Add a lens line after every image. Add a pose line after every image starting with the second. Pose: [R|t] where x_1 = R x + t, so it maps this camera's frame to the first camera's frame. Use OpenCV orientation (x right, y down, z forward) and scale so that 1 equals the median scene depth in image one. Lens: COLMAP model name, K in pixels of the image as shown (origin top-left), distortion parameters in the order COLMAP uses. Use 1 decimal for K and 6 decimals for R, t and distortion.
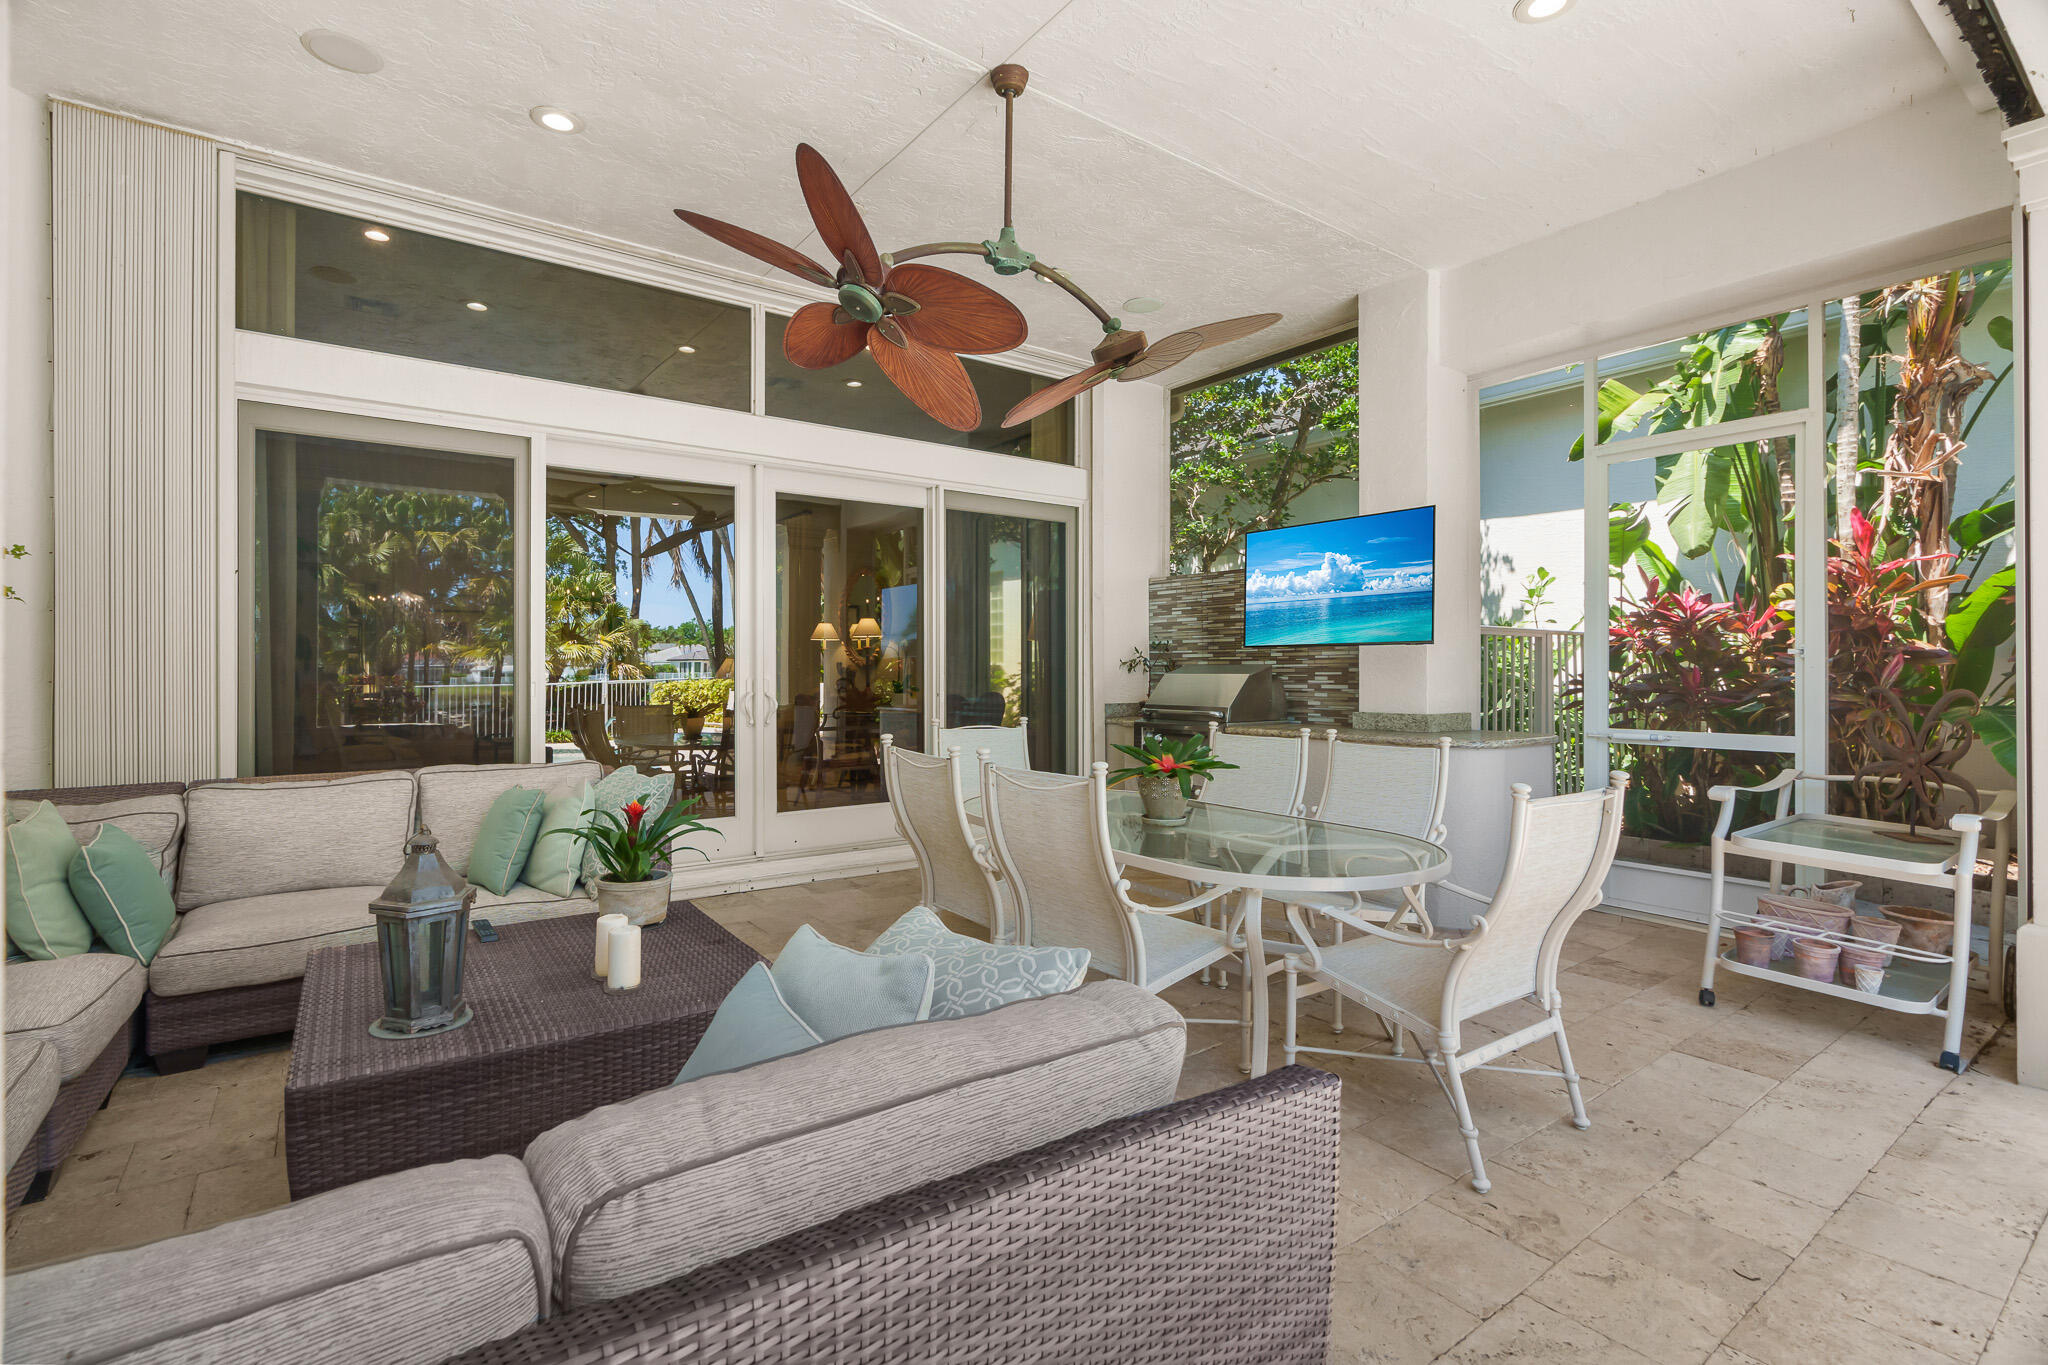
lens RADIAL K [[926.1, 0, 1026.5], [0, 926.1, 671.7], [0, 0, 1]] dist [-0.004161, -0.000258]
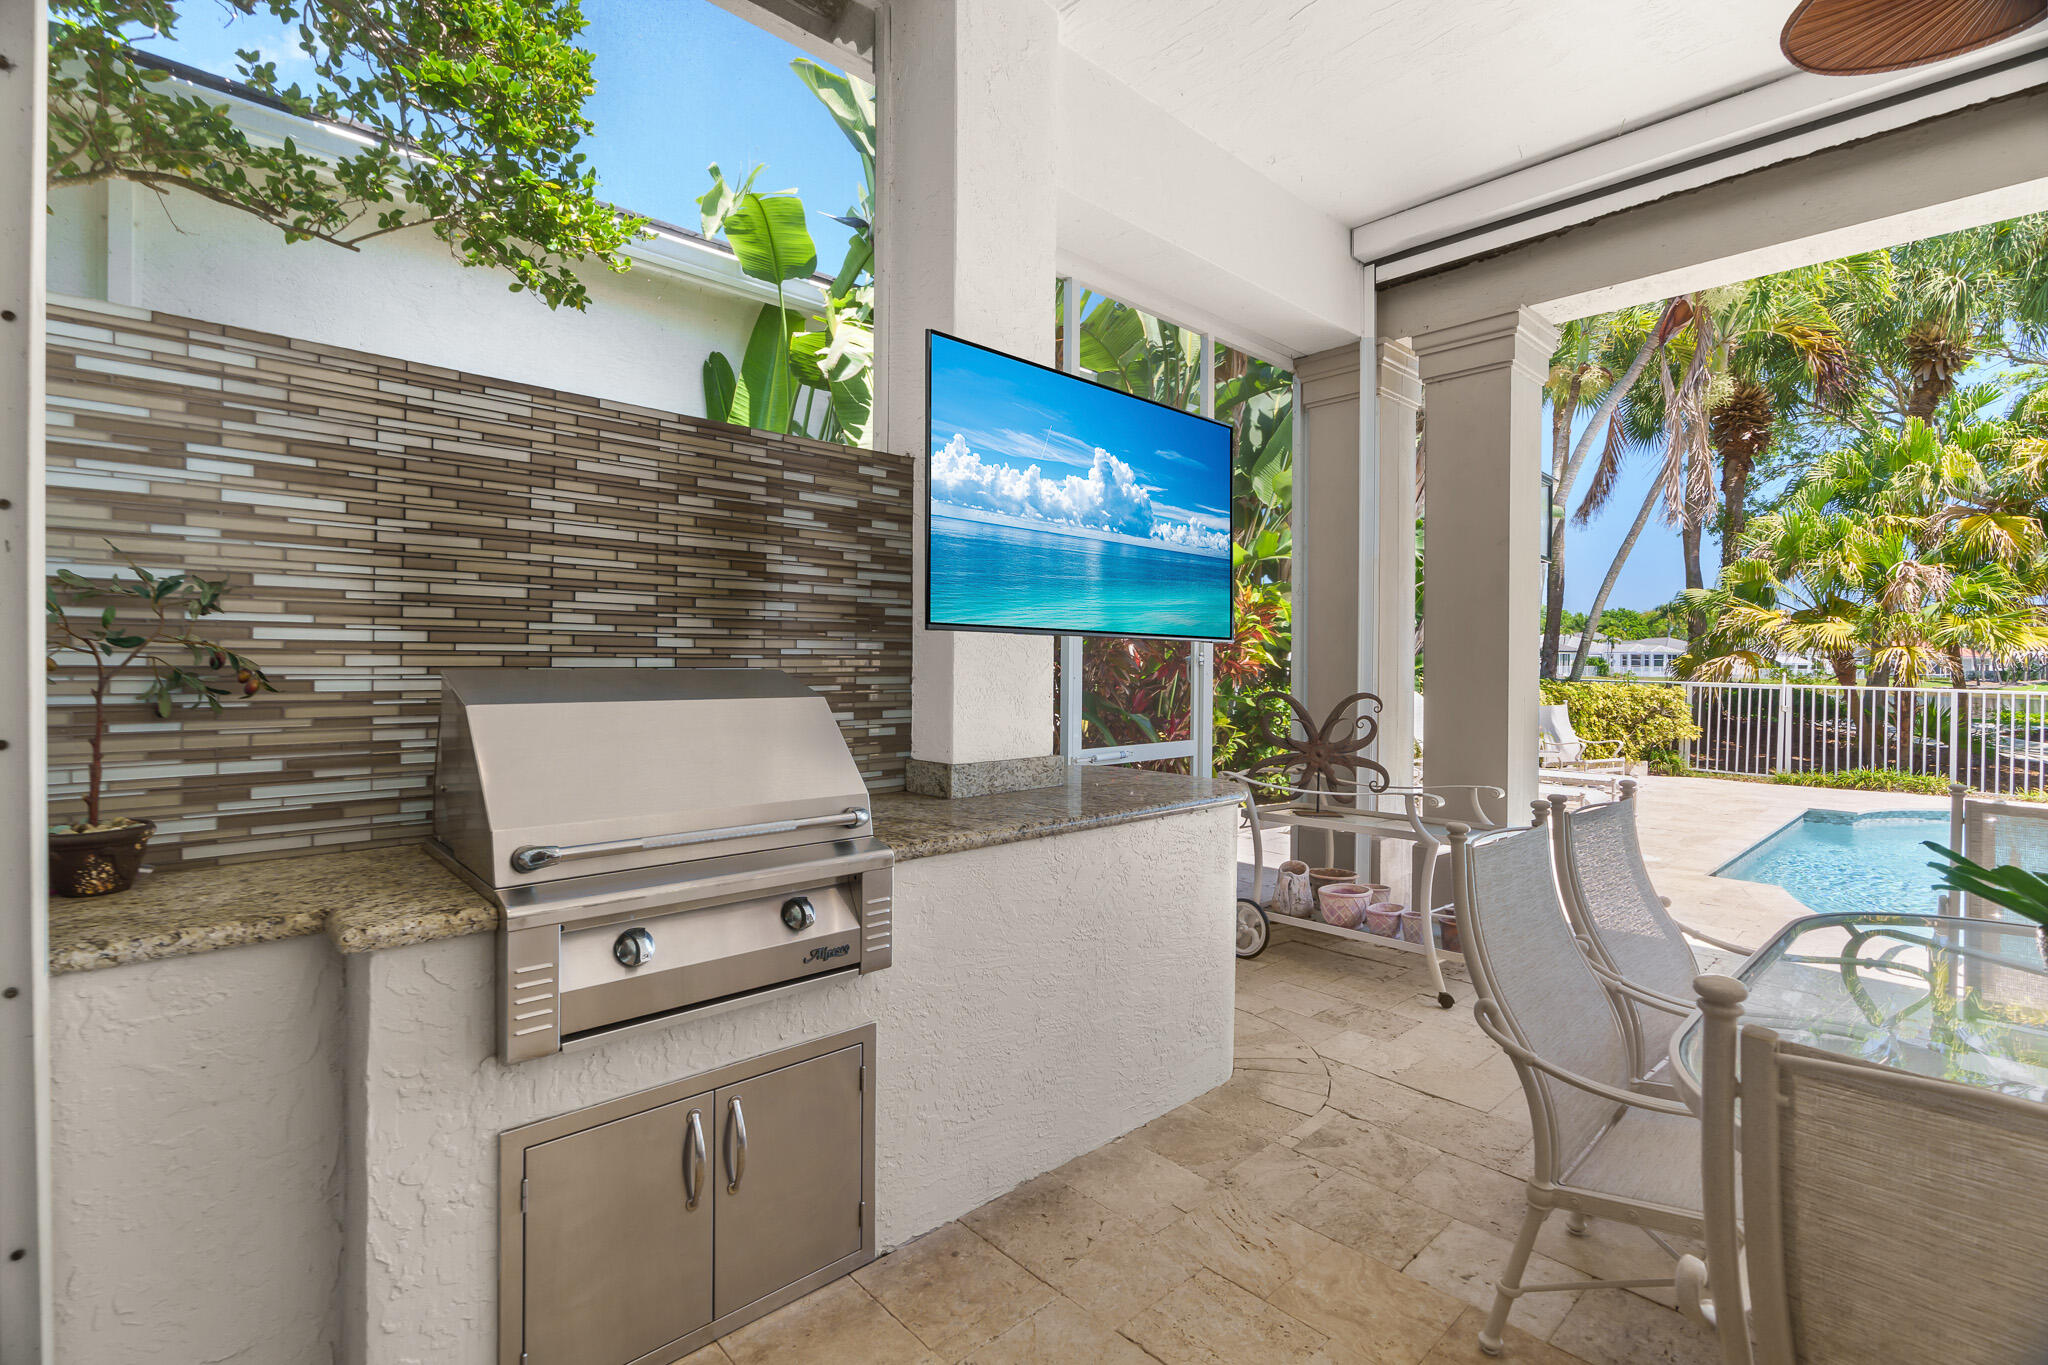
lens RADIAL K [[926.1, 0, 1023.7], [0, 926.1, 681.5], [0, 0, 1]] dist [-0.004161, -0.000258]
pose [[-0.136912, -0.009547, 0.990537, -0.164192], [0.002491, 0.999947, 0.009982, -0.008010], [-0.990580, 0.003834, -0.136881, 1.104524]]
